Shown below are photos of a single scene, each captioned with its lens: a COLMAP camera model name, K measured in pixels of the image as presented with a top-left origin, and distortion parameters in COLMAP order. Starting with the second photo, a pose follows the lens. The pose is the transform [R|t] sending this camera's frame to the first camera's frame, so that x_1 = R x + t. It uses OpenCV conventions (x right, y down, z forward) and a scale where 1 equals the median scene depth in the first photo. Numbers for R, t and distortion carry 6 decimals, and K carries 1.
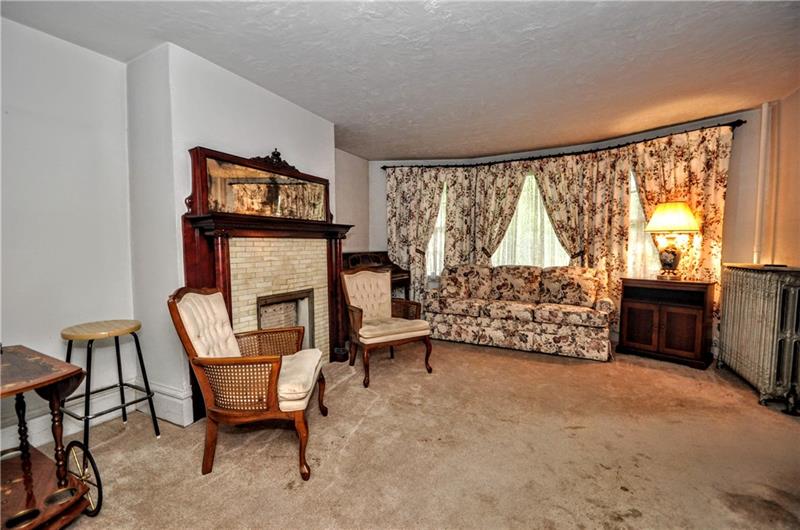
lens RADIAL K [[348.2, 0, 398.7], [0, 348.2, 266.0], [0, 0, 1]] dist [-0.001573, -0.002057]
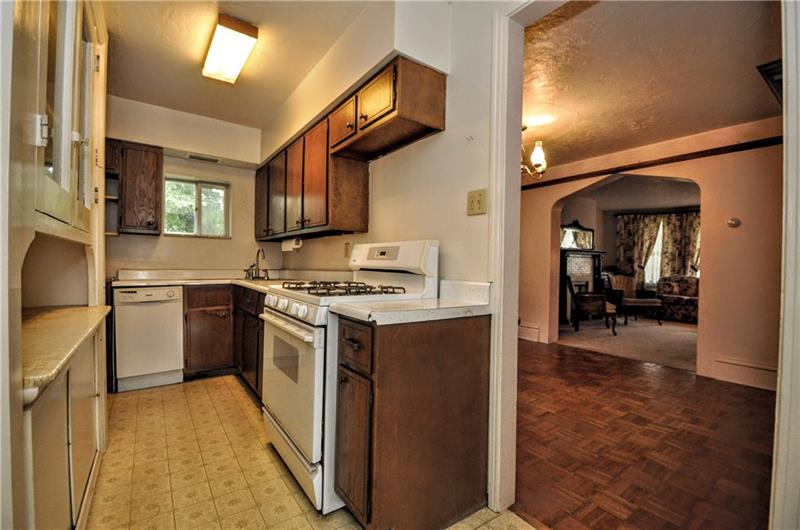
lens RADIAL K [[348.2, 0, 403.5], [0, 348.2, 266.6], [0, 0, 1]] dist [-0.001573, -0.002057]
pose [[0.890566, 0.023115, -0.454266, -0.184446], [-0.049182, 0.997746, -0.045649, 0.082786], [0.452187, 0.062996, 0.889696, -0.898719]]
